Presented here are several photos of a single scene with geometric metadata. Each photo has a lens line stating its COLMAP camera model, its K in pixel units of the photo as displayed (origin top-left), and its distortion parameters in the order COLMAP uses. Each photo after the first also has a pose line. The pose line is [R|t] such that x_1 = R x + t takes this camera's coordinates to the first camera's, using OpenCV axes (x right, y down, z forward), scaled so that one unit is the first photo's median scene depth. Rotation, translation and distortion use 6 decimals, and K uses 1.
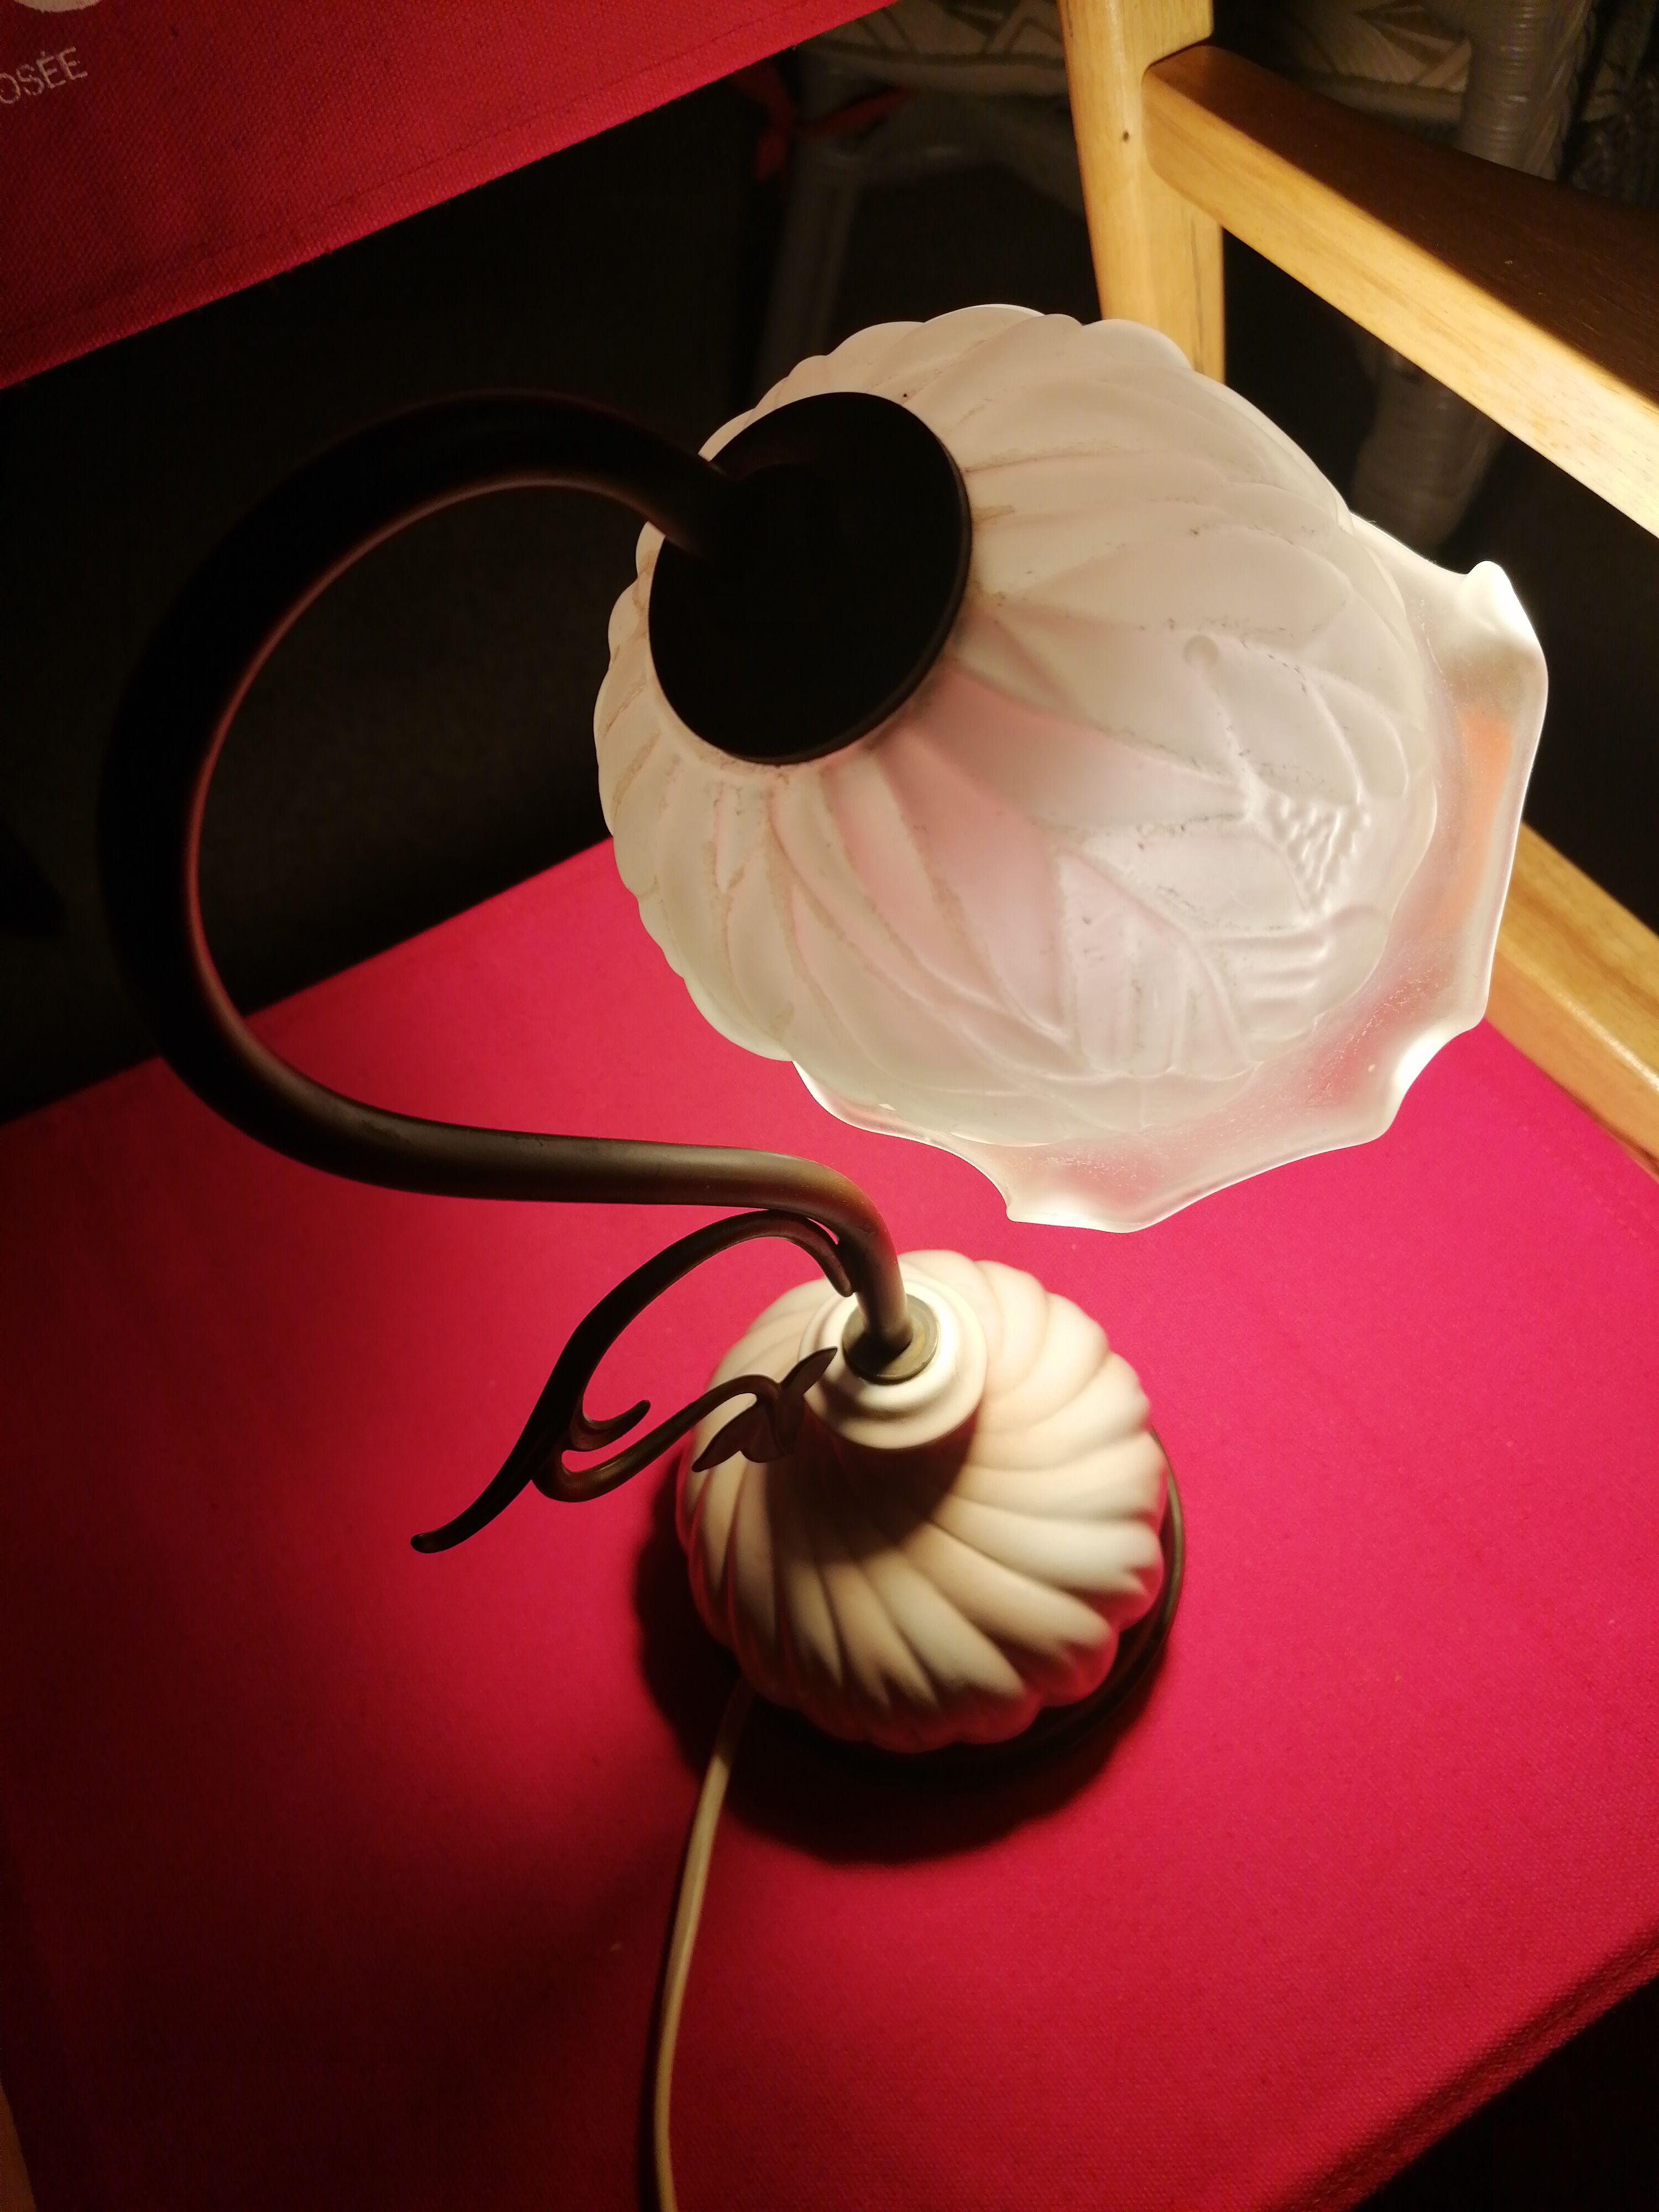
lens RADIAL K [[1675.5, 0, 829.5], [0, 1675.5, 1106.0], [0, 0, 1]] dist [0.082491, -0.070254]
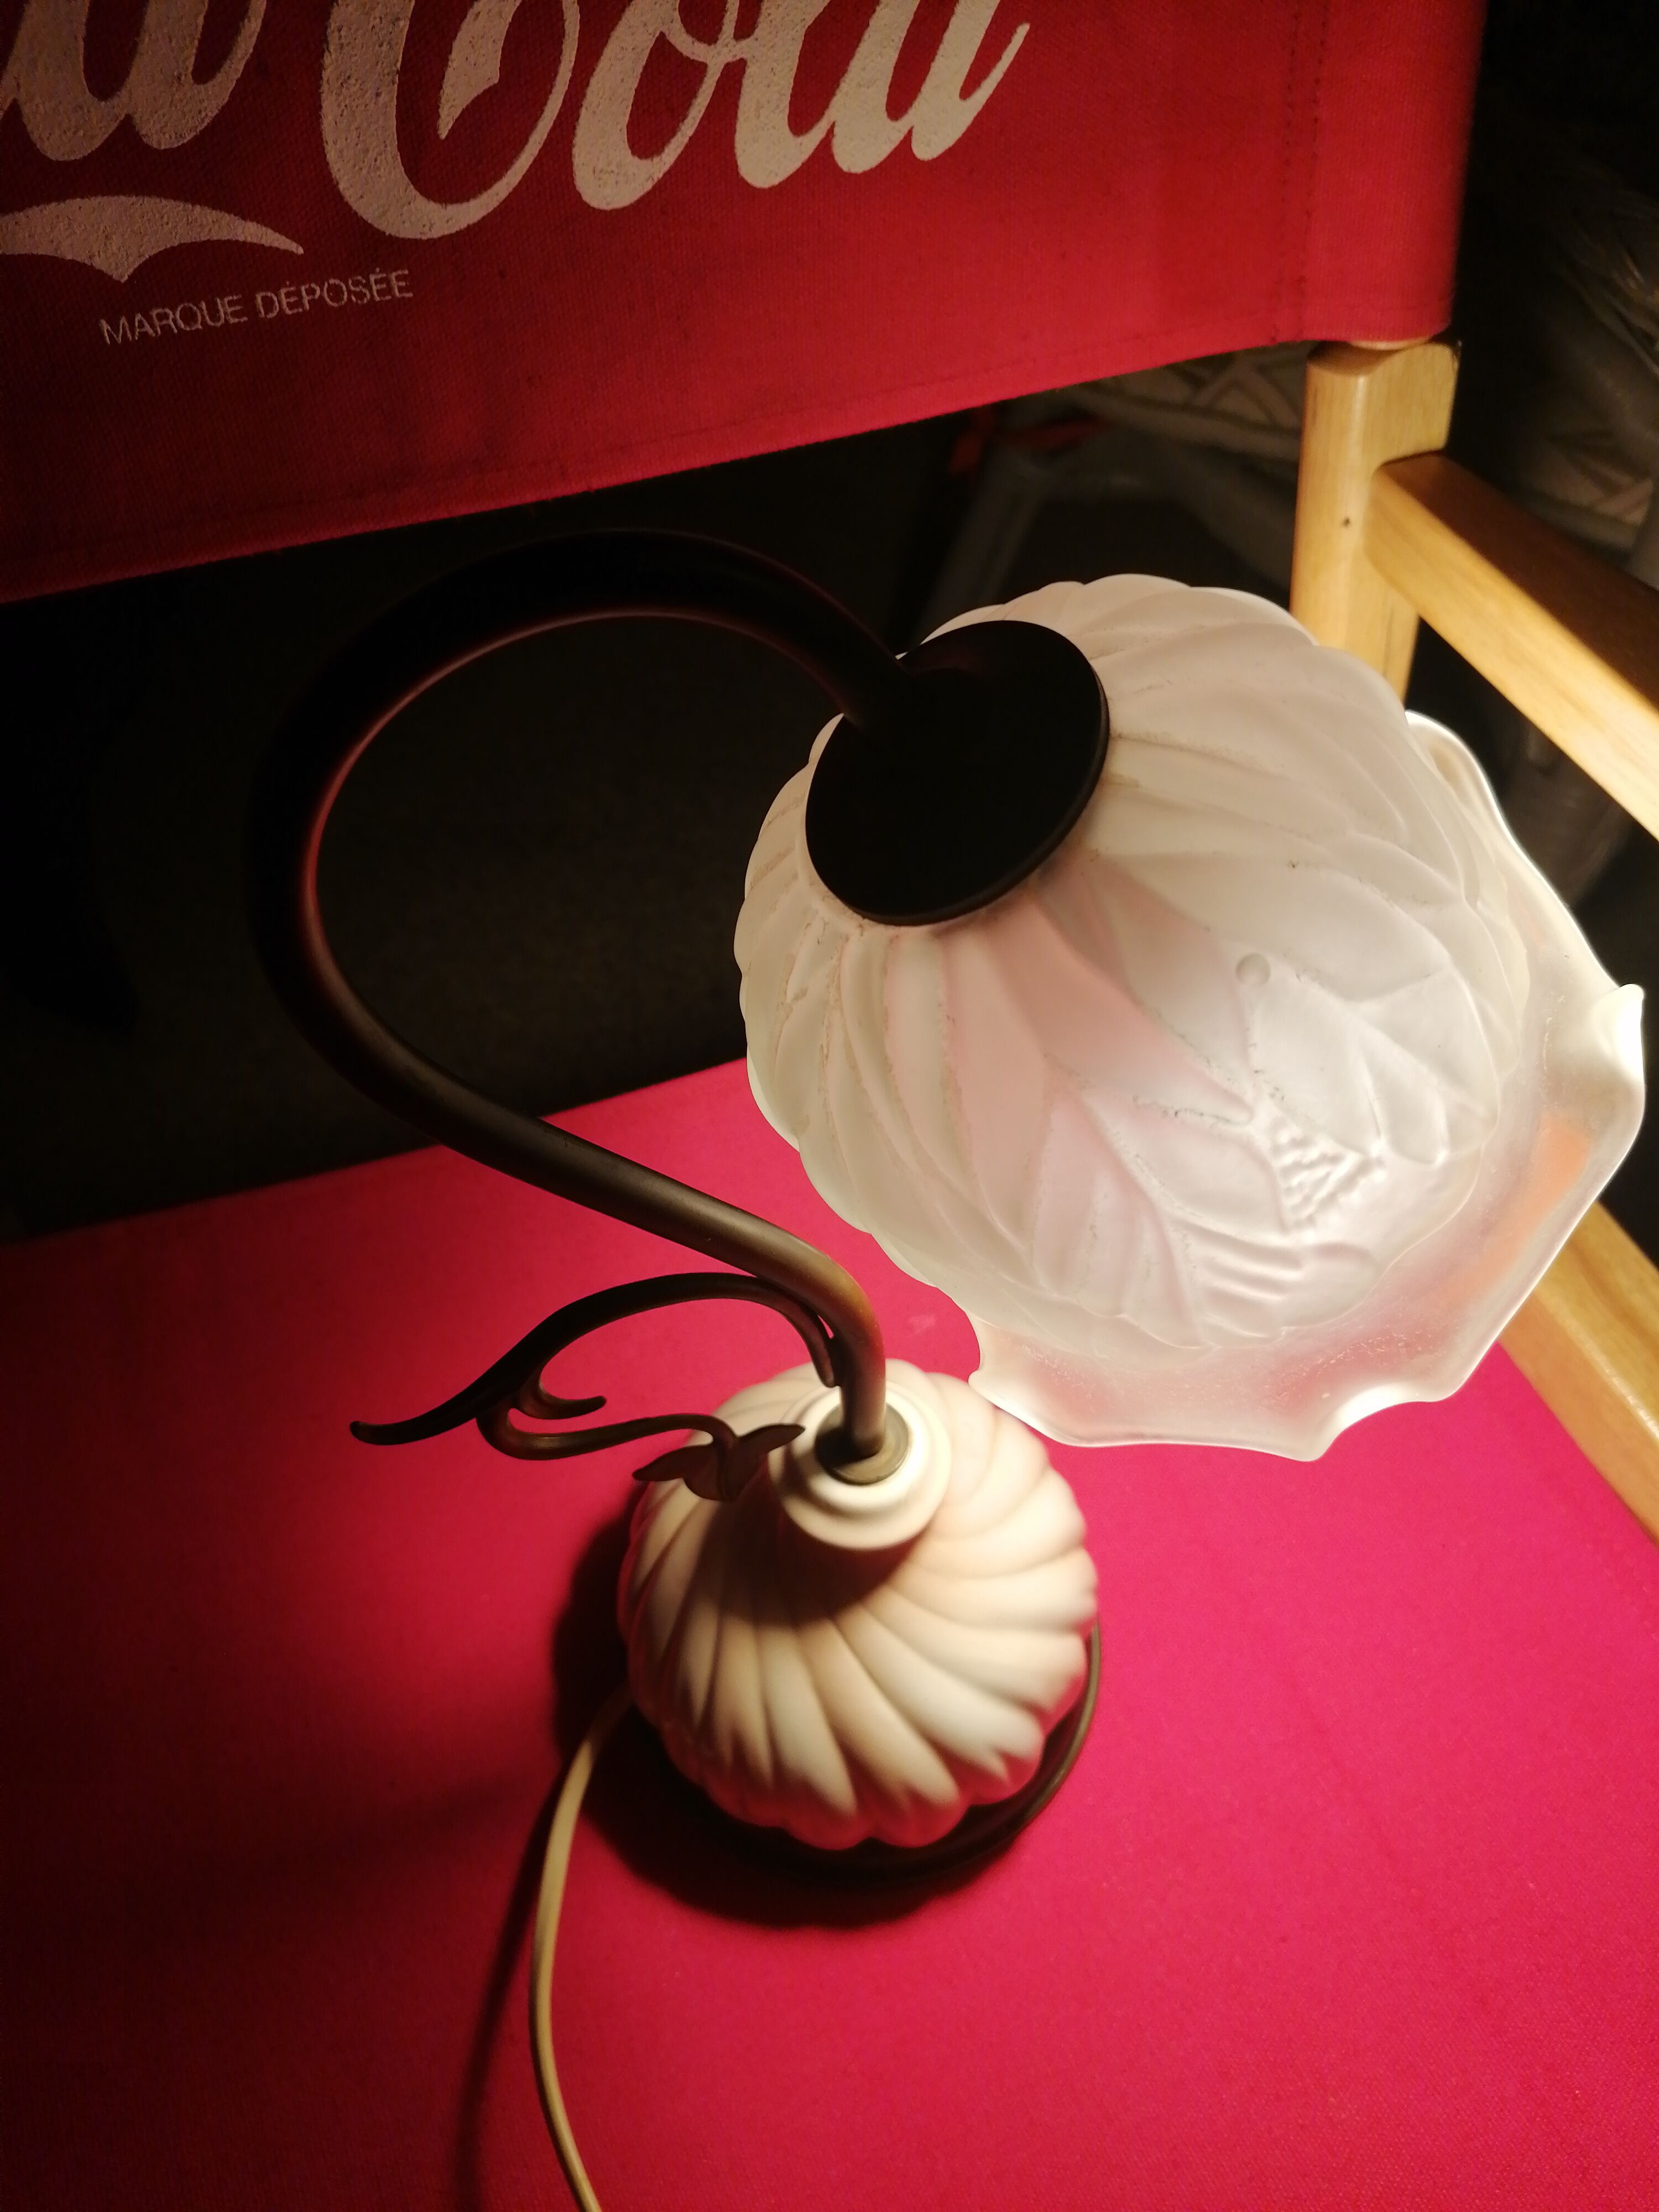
lens RADIAL K [[1691.1, 0, 829.6], [0, 1691.1, 1105.3], [0, 0, 1]] dist [0.084713, -0.129838]
pose [[0.905853, 0.391417, -0.161936, 0.146245], [-0.395640, 0.918382, 0.006660, -0.072058], [0.151326, 0.058035, 0.986779, -0.076893]]
